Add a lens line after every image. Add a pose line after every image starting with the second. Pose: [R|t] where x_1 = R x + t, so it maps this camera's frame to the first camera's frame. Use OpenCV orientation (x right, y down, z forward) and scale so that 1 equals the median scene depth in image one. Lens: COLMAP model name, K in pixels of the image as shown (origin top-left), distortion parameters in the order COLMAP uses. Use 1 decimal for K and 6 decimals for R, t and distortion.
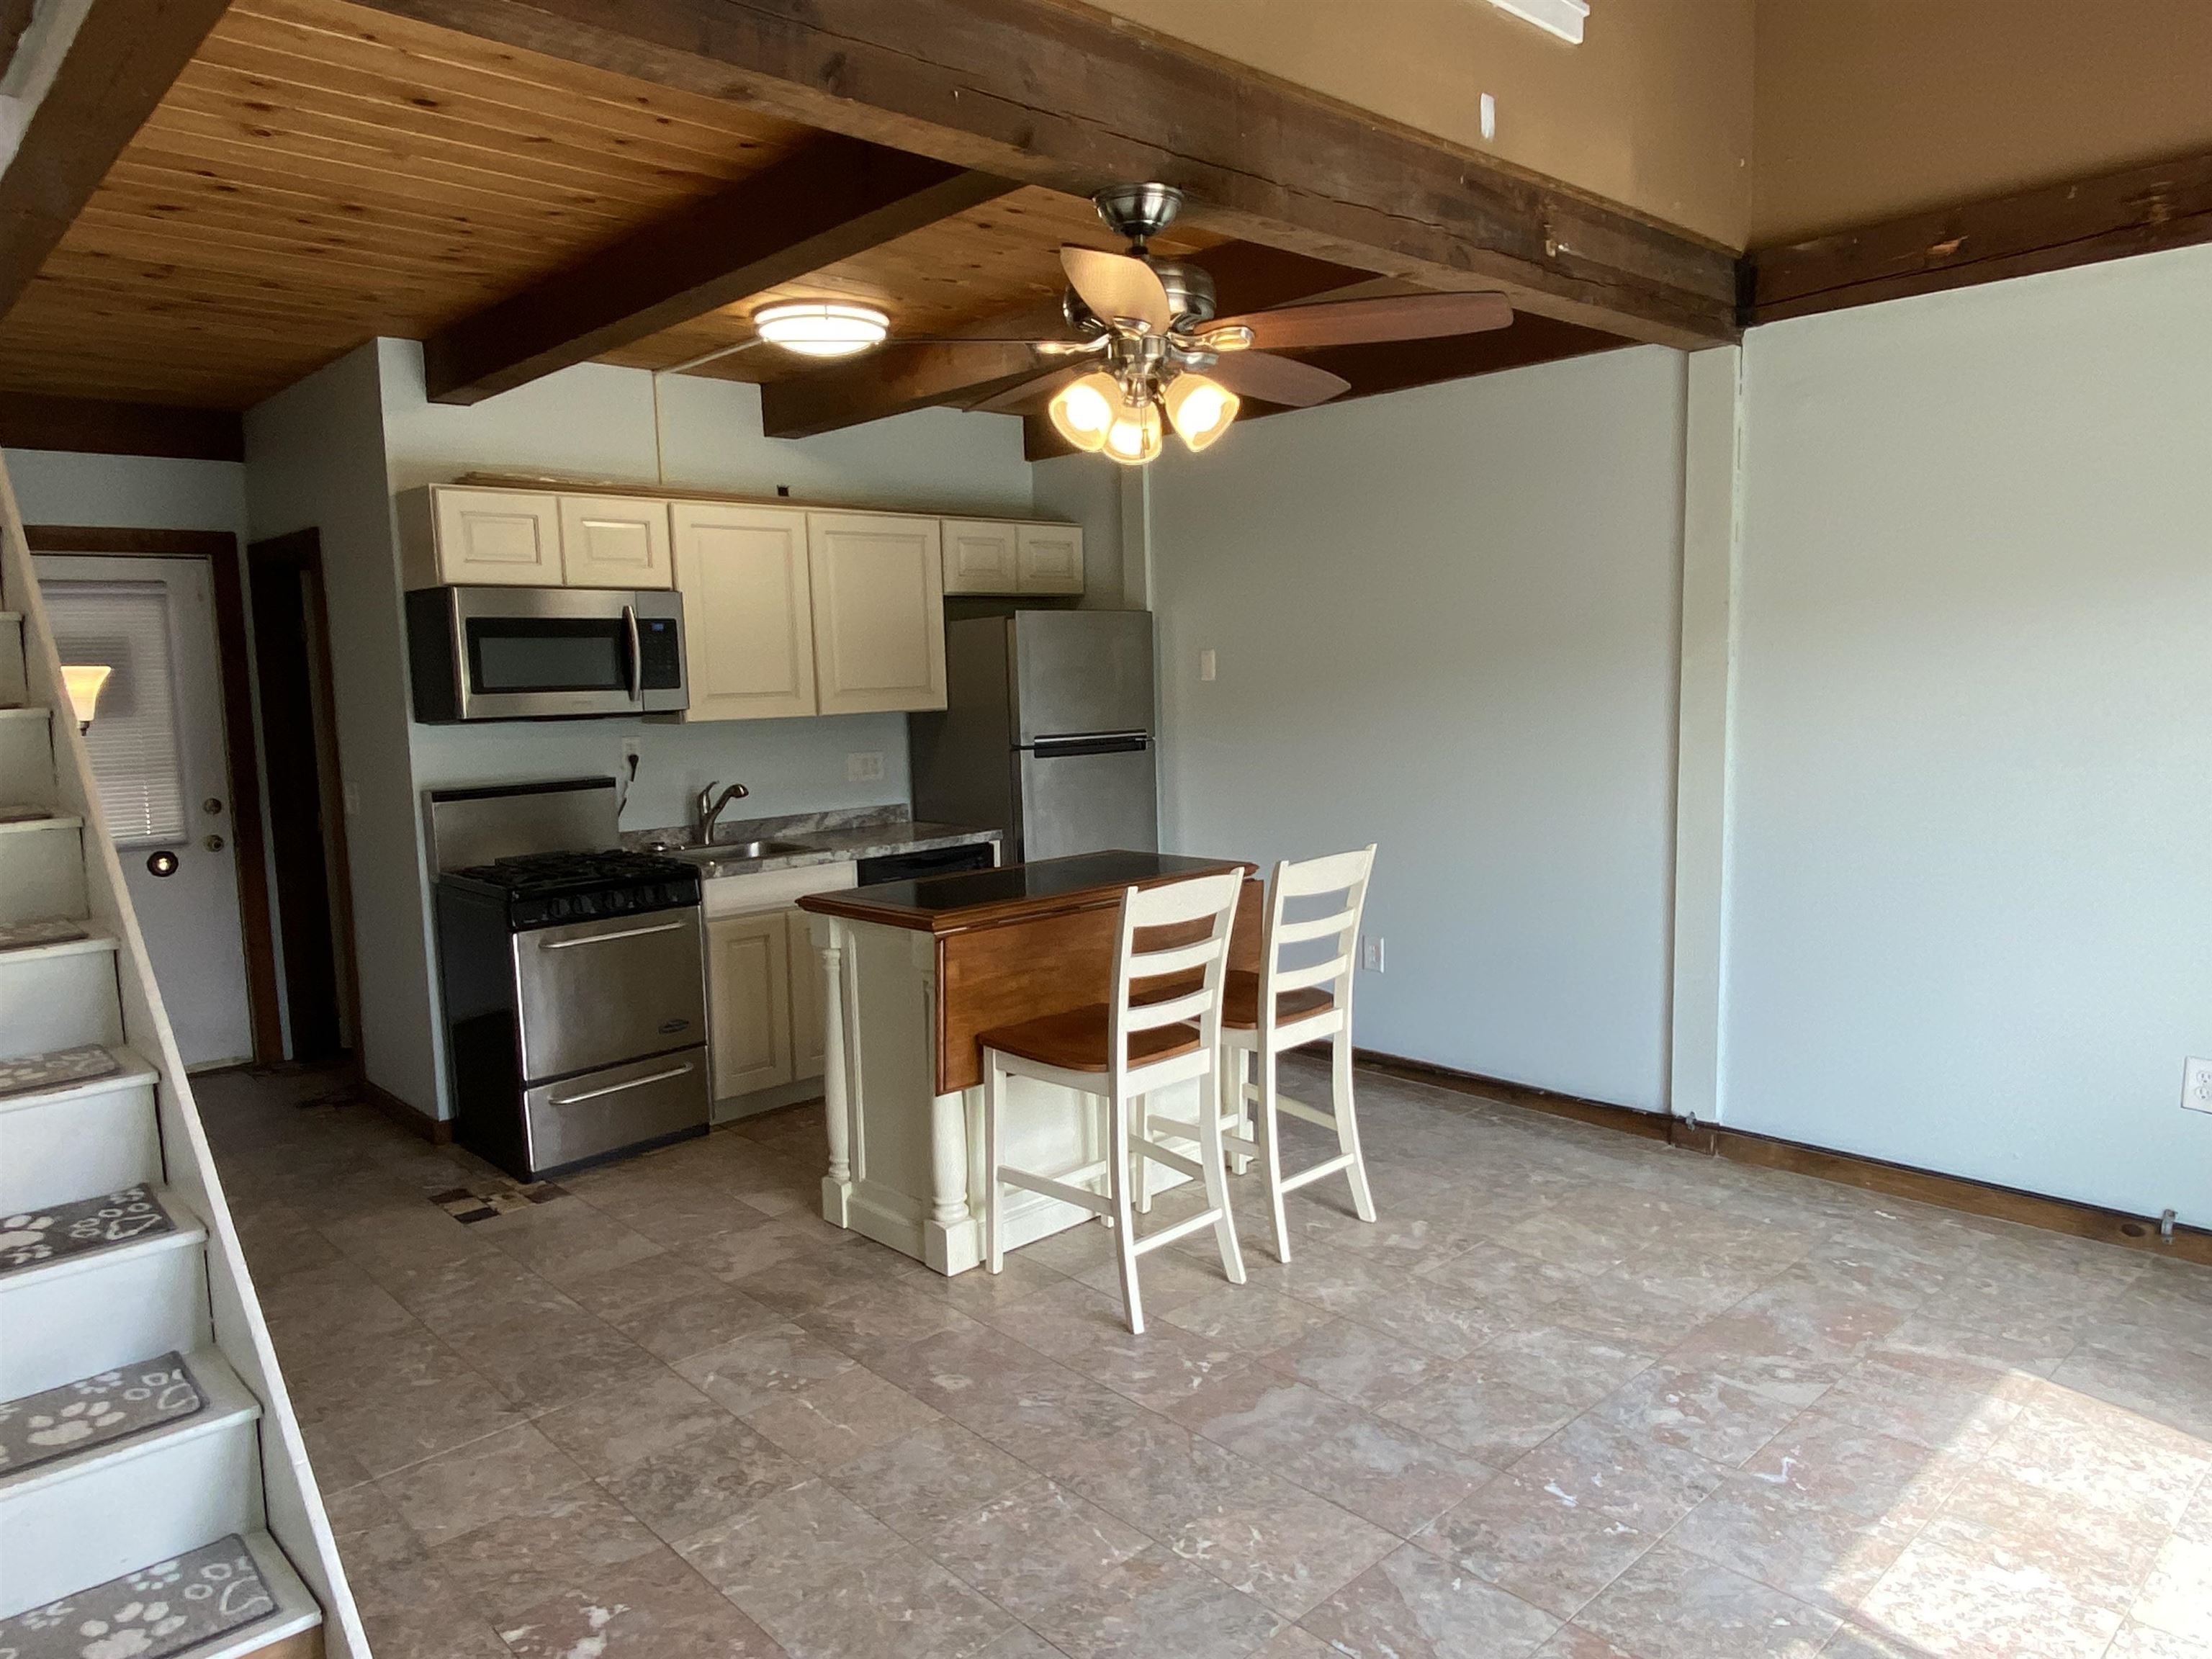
lens RADIAL K [[1452.3, 0, 1104.9], [0, 1452.3, 814.5], [0, 0, 1]] dist [0.083080, -0.104132]
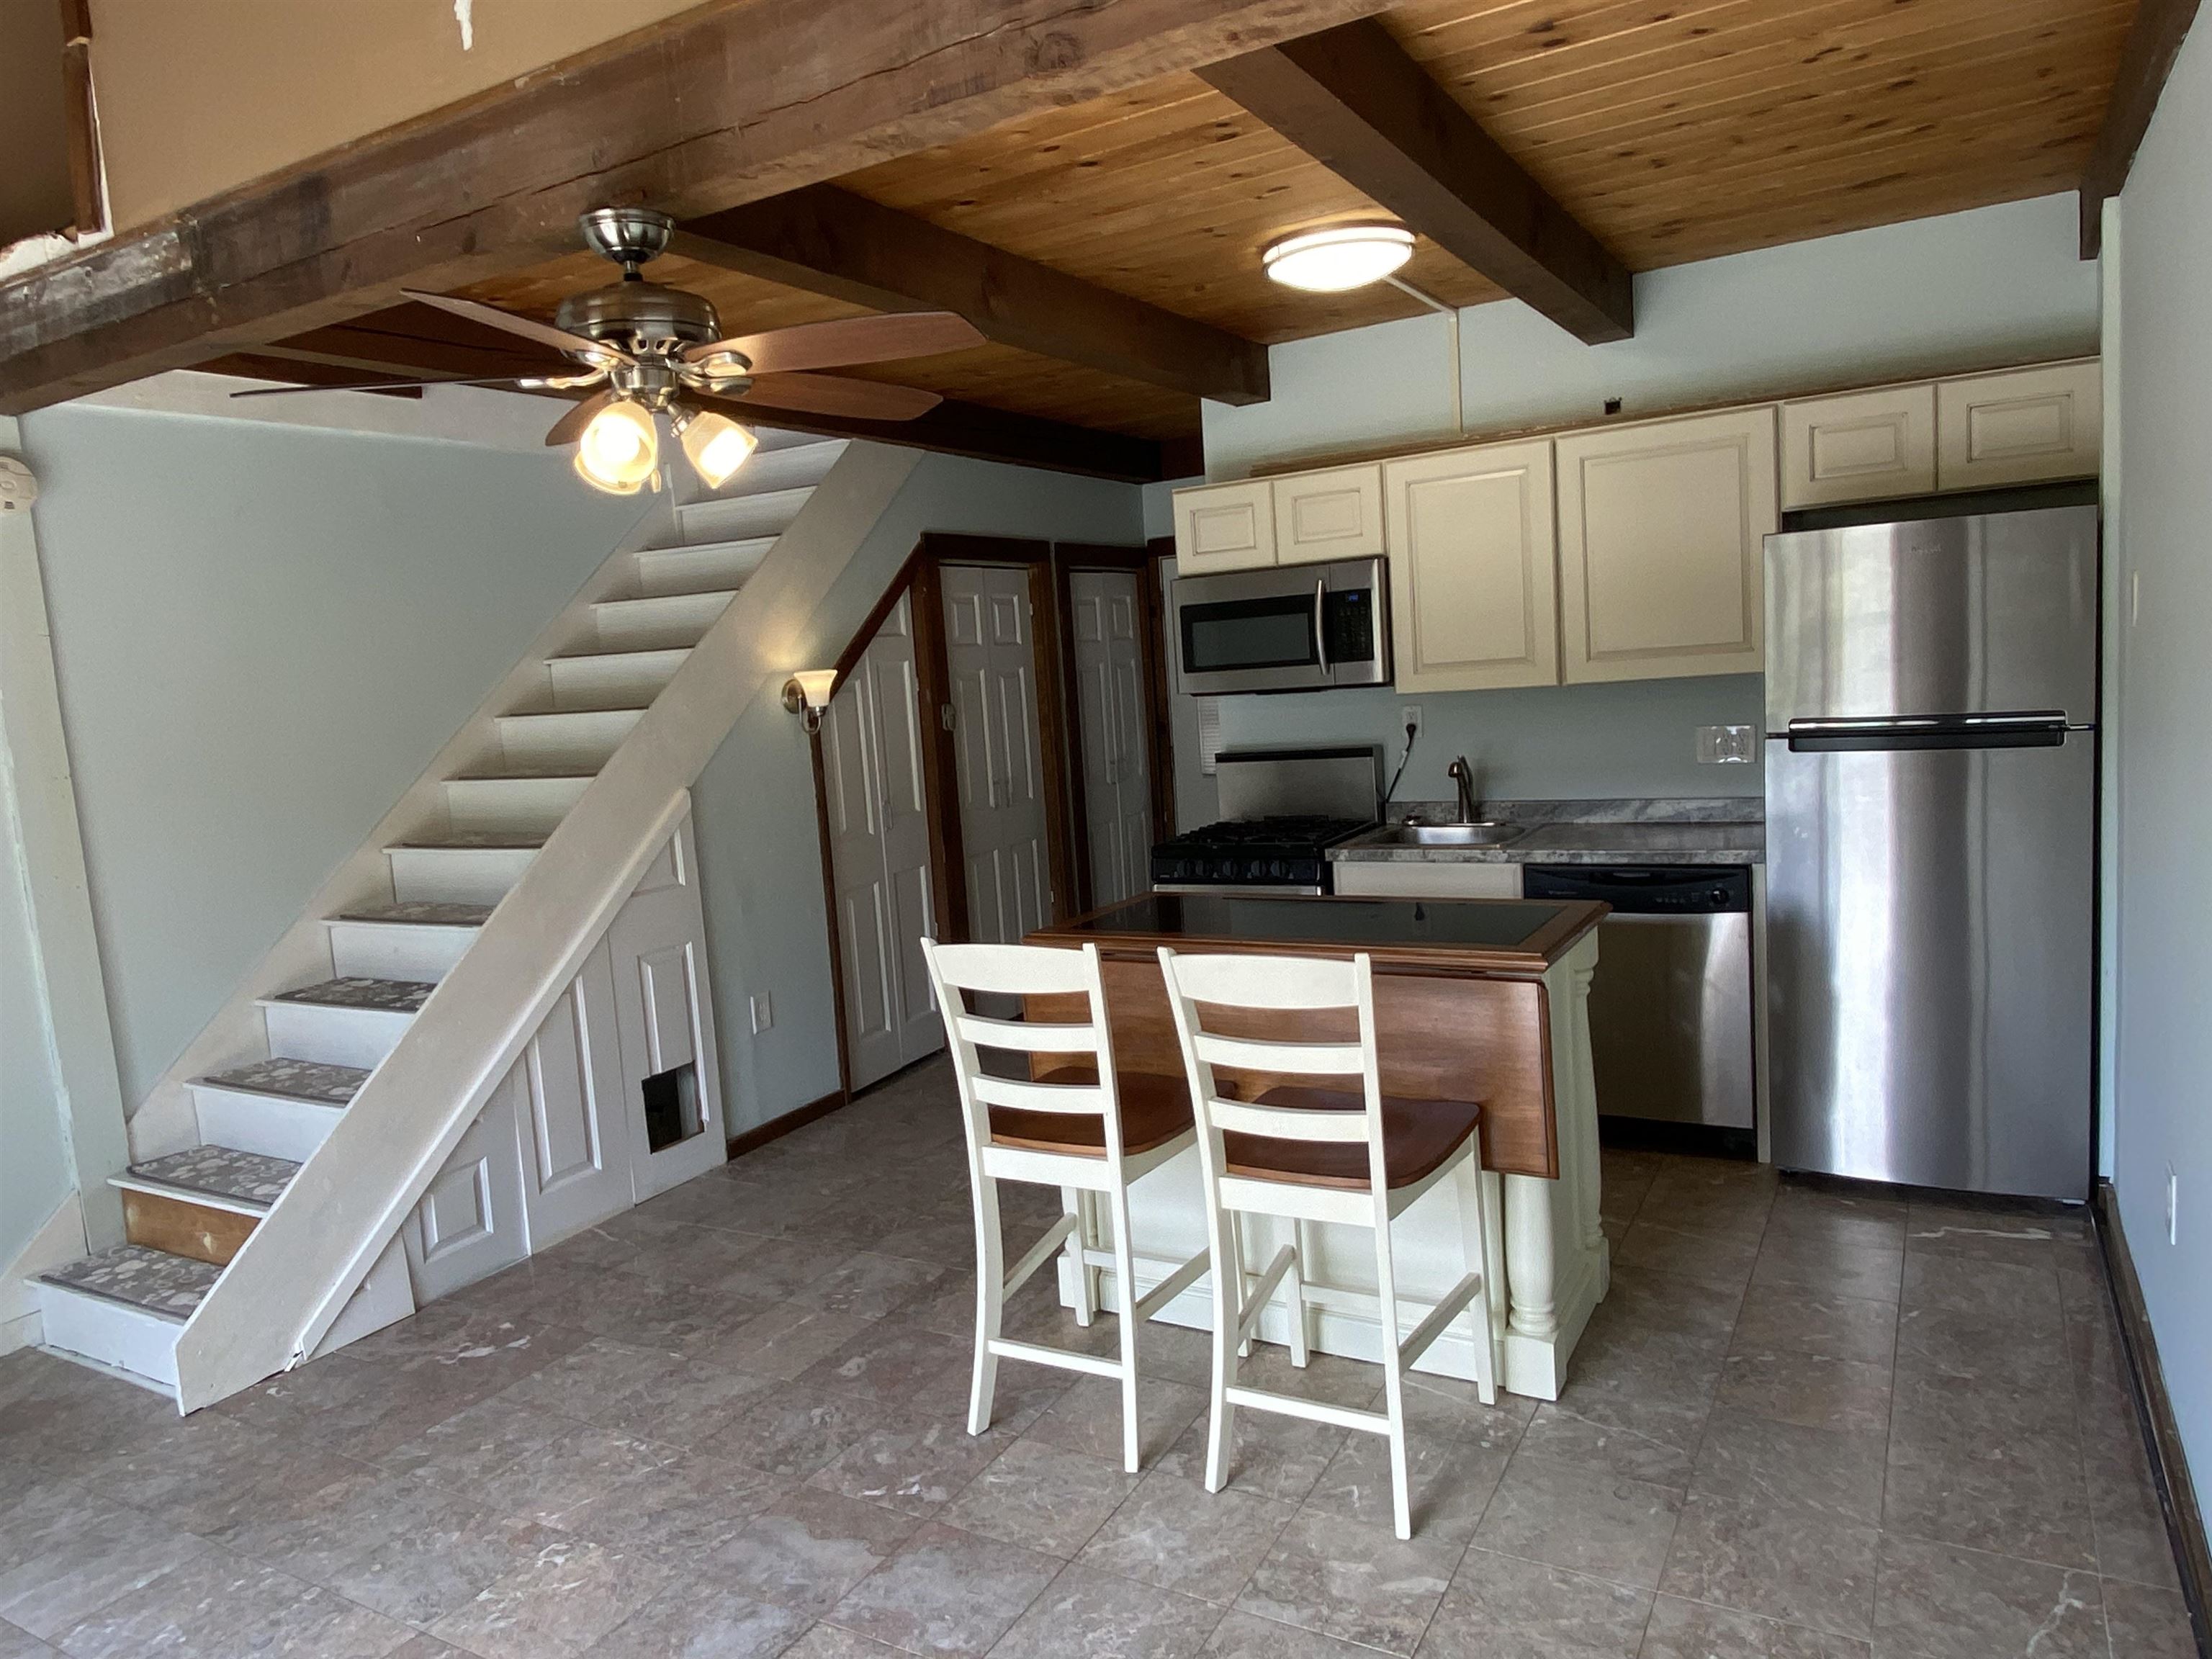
lens RADIAL K [[1452.3, 0, 1104.9], [0, 1452.3, 814.5], [0, 0, 1]] dist [0.083080, -0.104132]
pose [[0.290387, 0.107704, -0.950829, 0.878238], [-0.032378, 0.994183, 0.102727, -0.118489], [0.956361, 0.000955, 0.292185, 0.834590]]
